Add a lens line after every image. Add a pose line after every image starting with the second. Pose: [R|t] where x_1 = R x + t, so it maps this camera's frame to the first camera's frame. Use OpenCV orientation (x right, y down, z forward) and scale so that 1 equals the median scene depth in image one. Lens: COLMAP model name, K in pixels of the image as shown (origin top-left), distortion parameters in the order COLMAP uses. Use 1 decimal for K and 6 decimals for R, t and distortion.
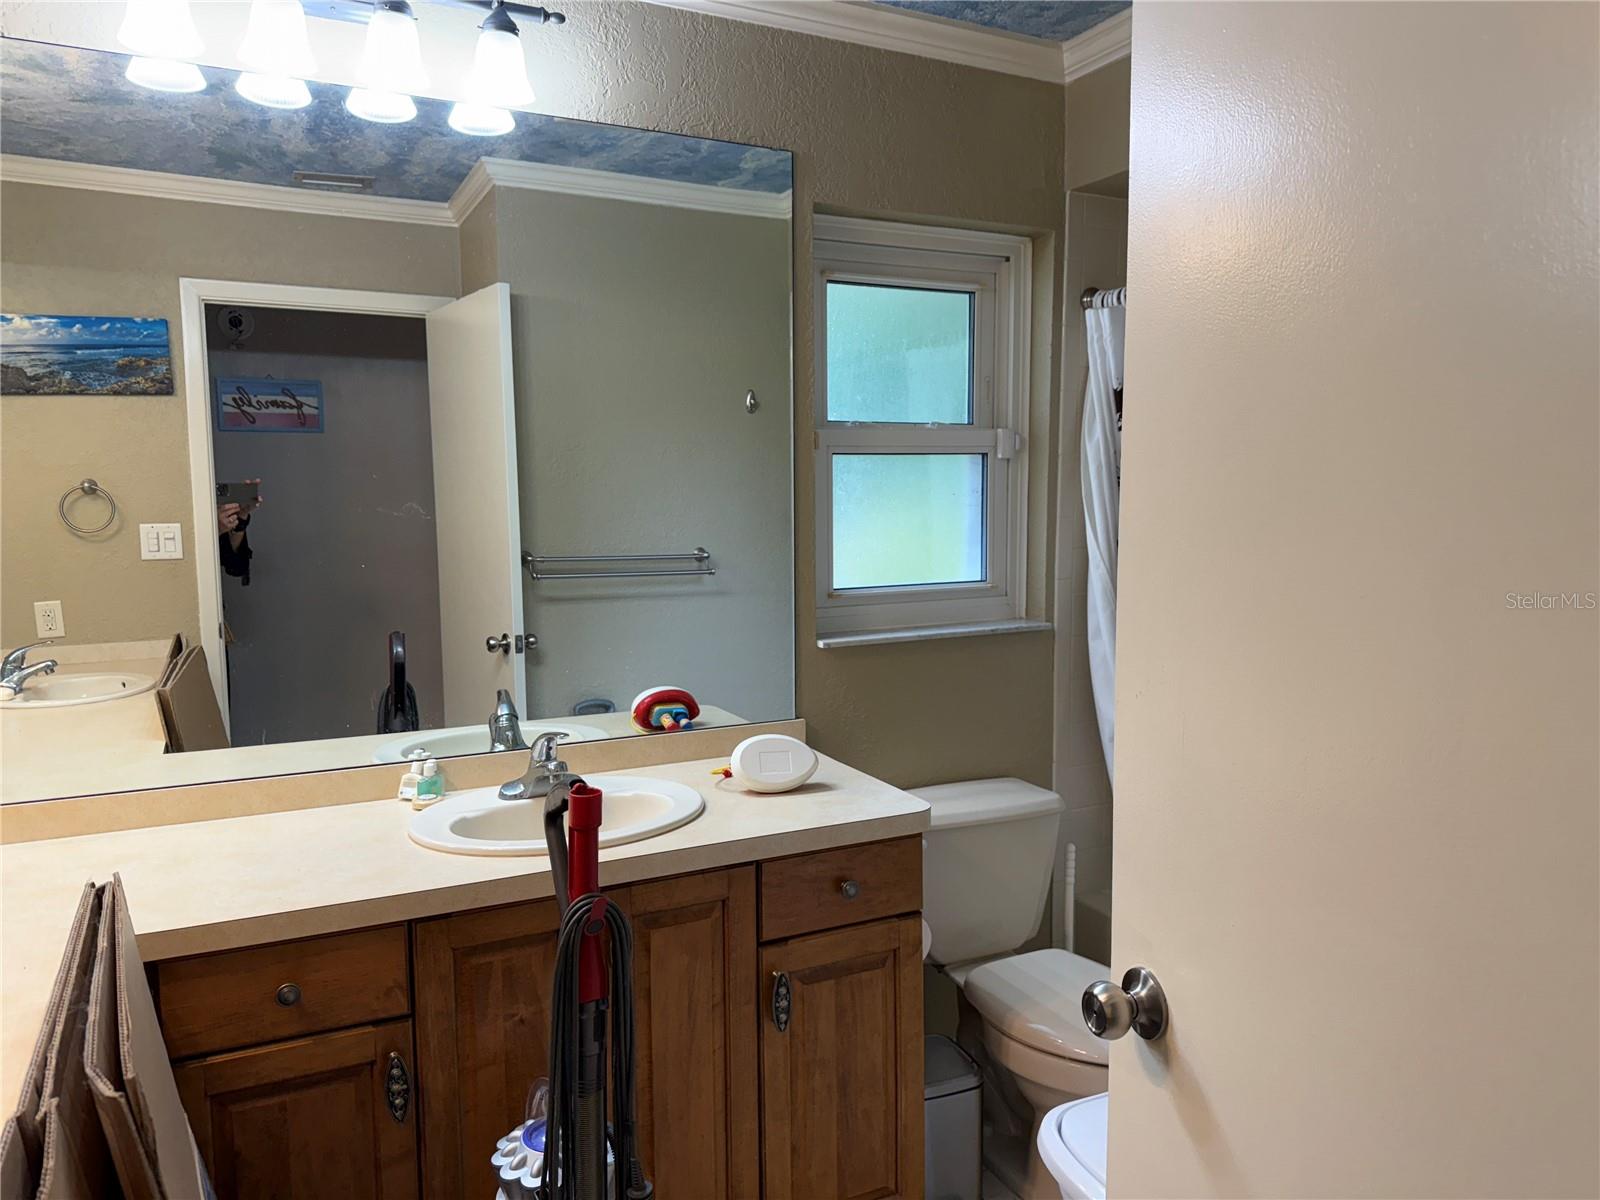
lens RADIAL K [[1124.4, 0, 794.4], [0, 1124.4, 587.5], [0, 0, 1]] dist [0.053978, -0.075058]
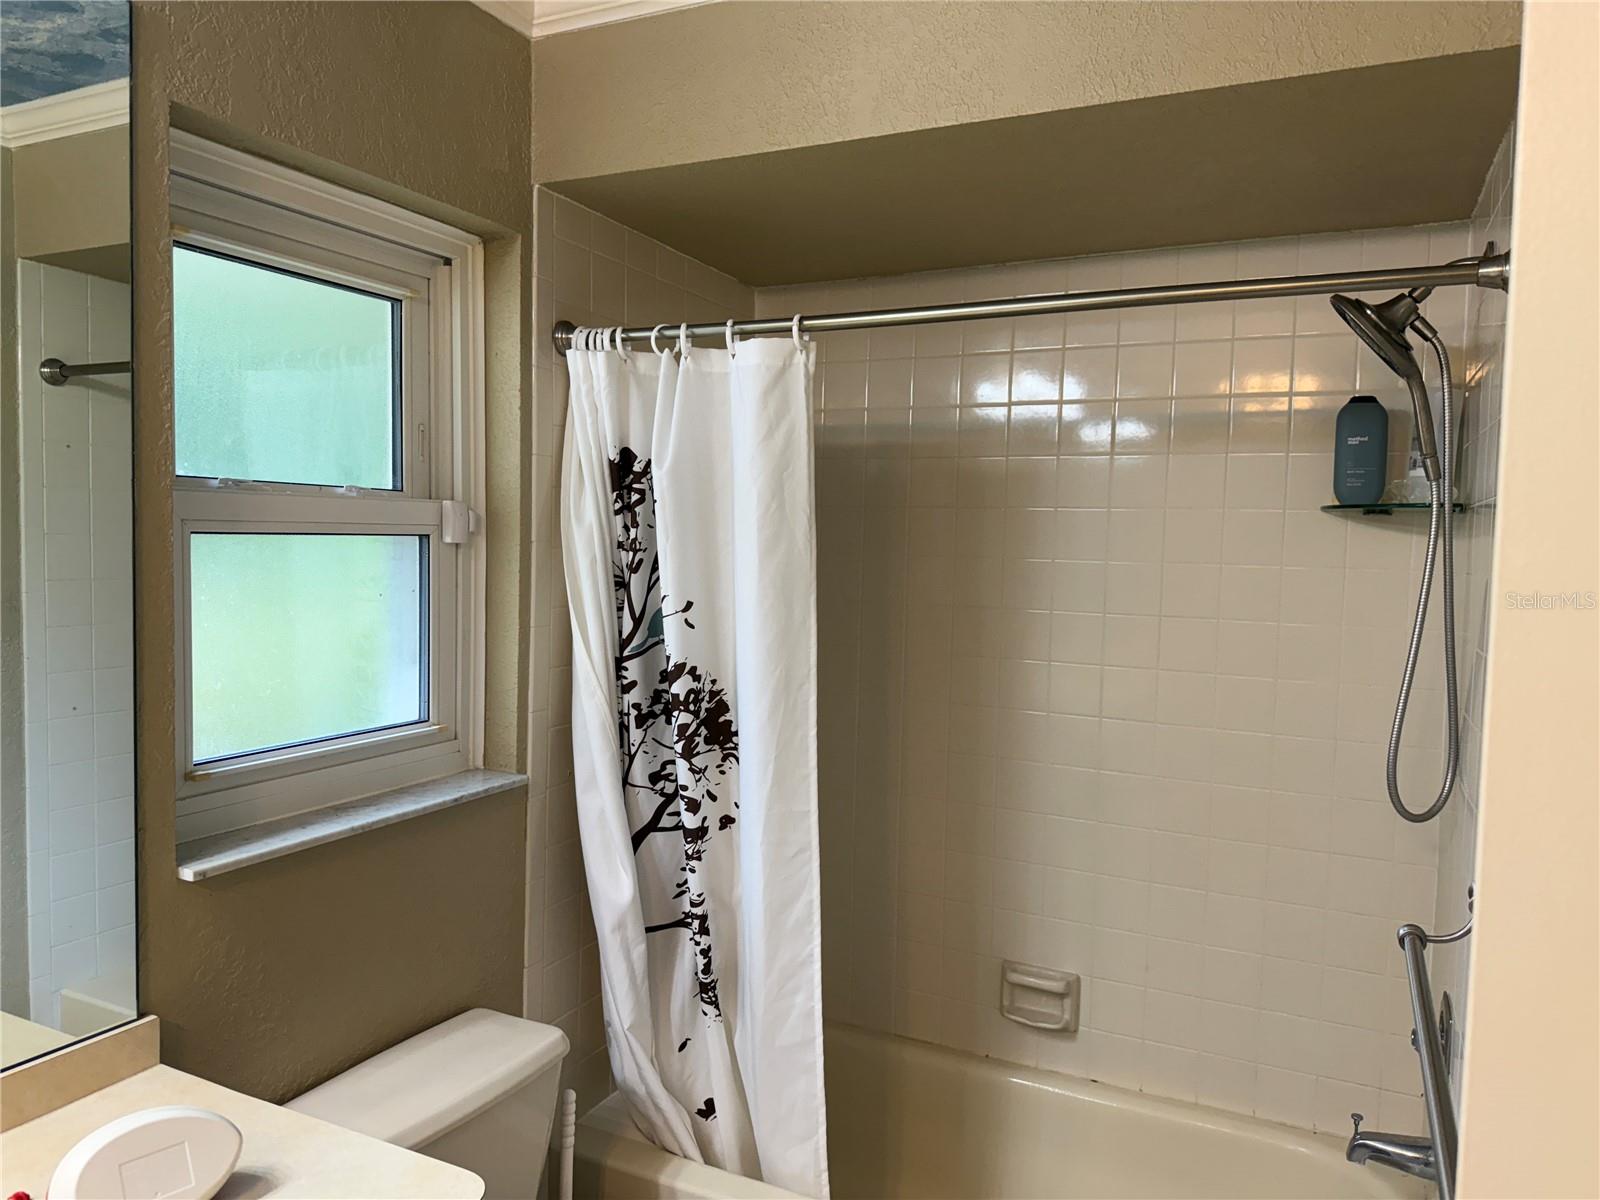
lens RADIAL K [[1124.4, 0, 799.1], [0, 1124.4, 598.0], [0, 0, 1]] dist [0.053978, -0.075058]
pose [[0.793098, -0.002347, 0.609089, -0.072098], [0.016337, 0.999715, -0.017420, -0.066075], [-0.608875, 0.023767, 0.792910, 0.319157]]
